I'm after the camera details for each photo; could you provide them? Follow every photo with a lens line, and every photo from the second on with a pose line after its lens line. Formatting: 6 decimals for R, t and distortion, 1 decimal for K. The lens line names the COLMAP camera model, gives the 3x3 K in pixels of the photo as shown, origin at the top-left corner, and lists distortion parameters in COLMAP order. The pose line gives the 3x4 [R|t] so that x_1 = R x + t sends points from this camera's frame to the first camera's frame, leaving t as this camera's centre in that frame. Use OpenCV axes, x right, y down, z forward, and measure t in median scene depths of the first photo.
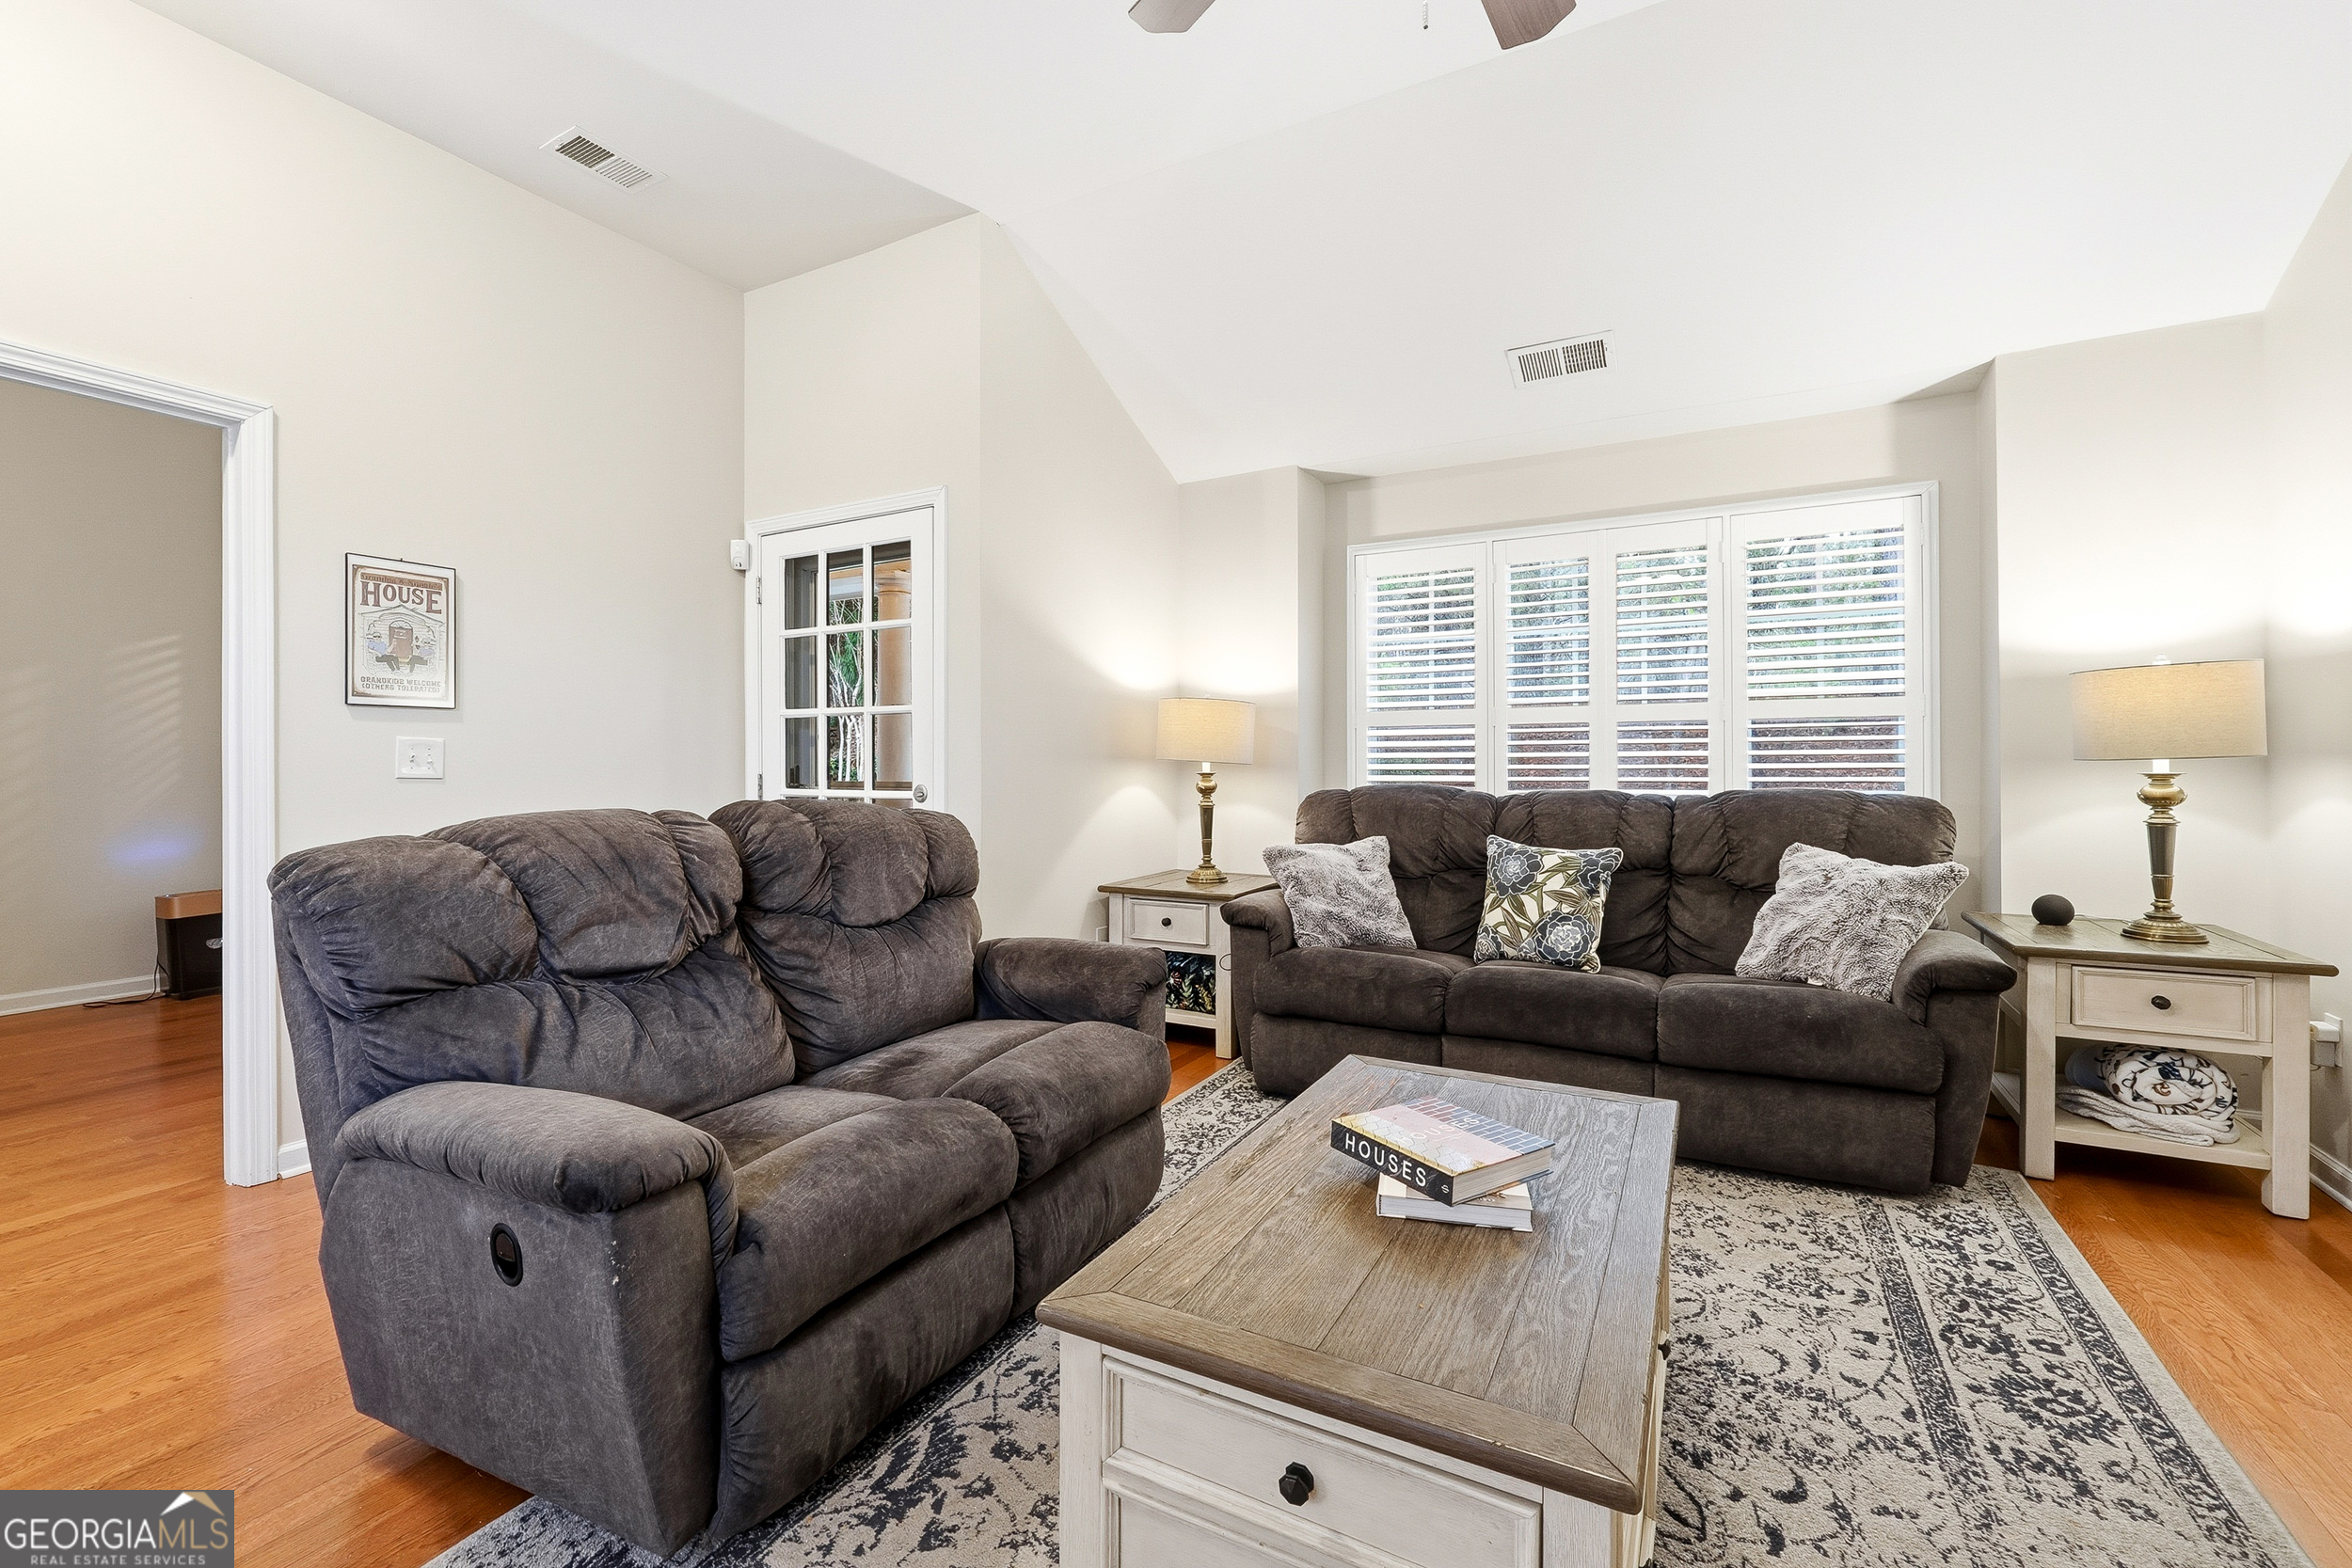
lens RADIAL K [[990.5, 0, 1177.0], [0, 990.5, 775.8], [0, 0, 1]] dist [-0.010947, 0.000144]
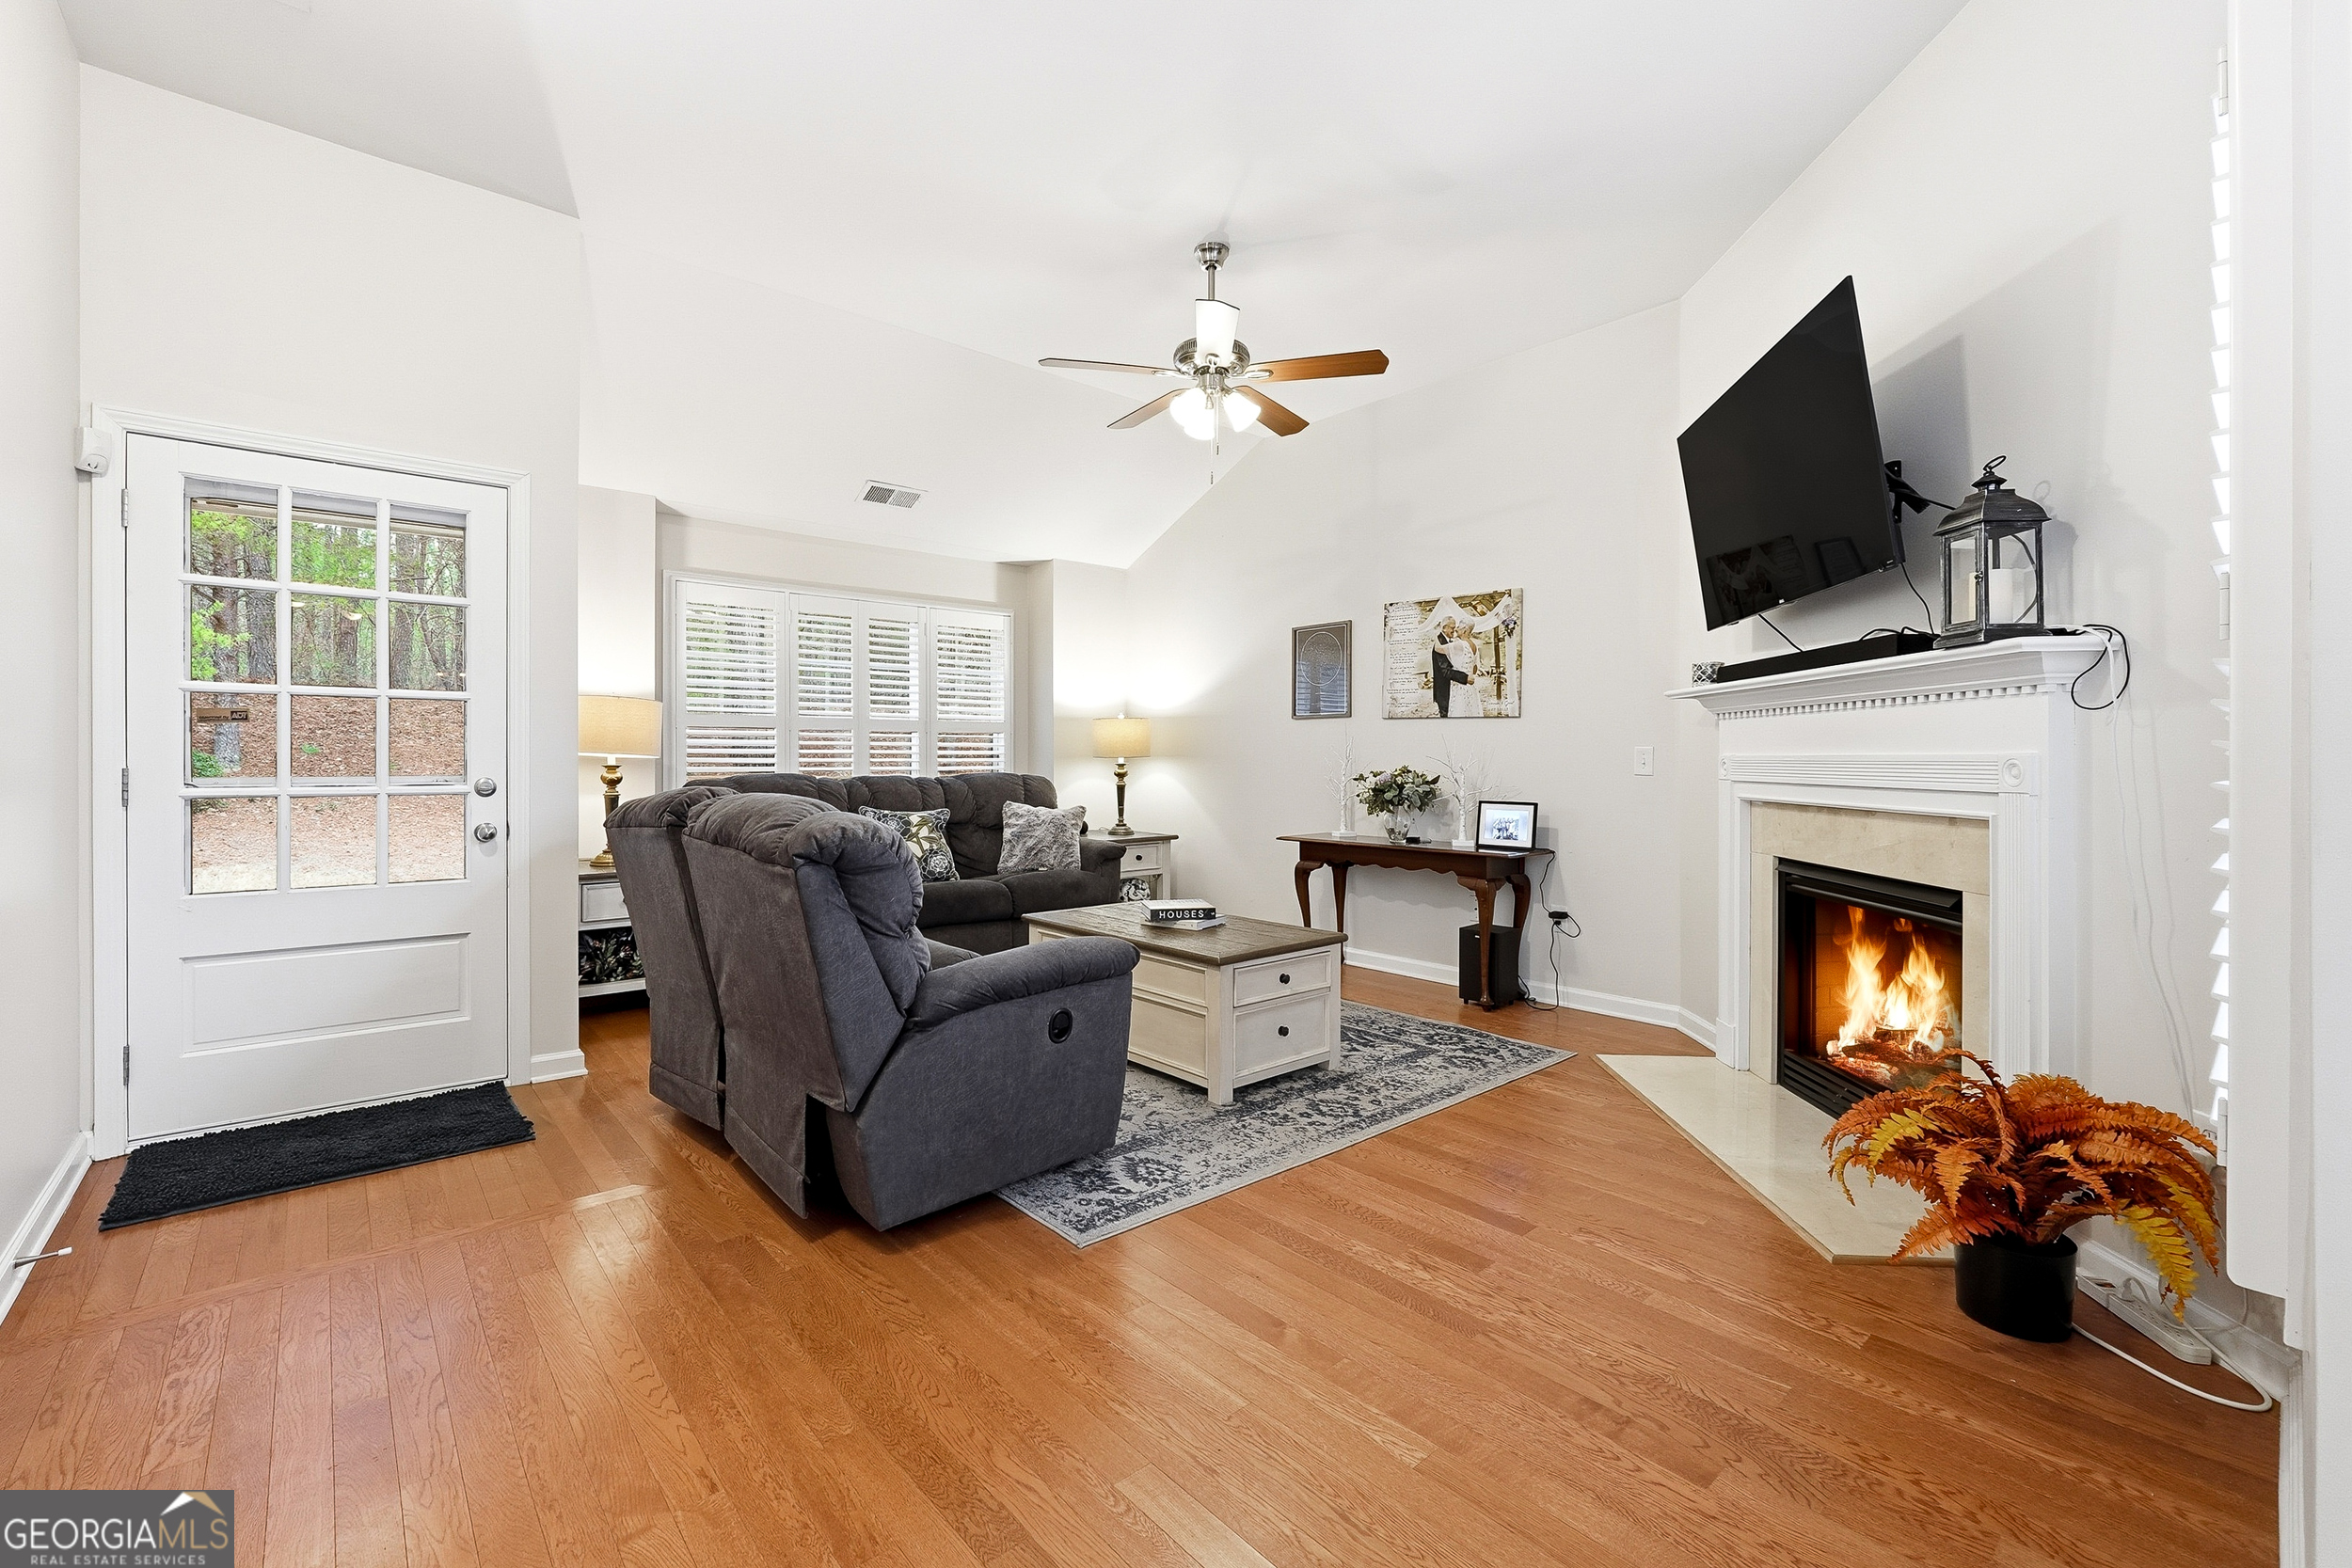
lens RADIAL K [[990.5, 0, 1164.9], [0, 990.5, 769.1], [0, 0, 1]] dist [-0.010947, 0.000144]
pose [[0.342038, -0.006391, 0.939664, -1.155641], [0.006941, 0.999967, 0.004274, 0.001933], [-0.939661, 0.005060, 0.342071, 0.090829]]
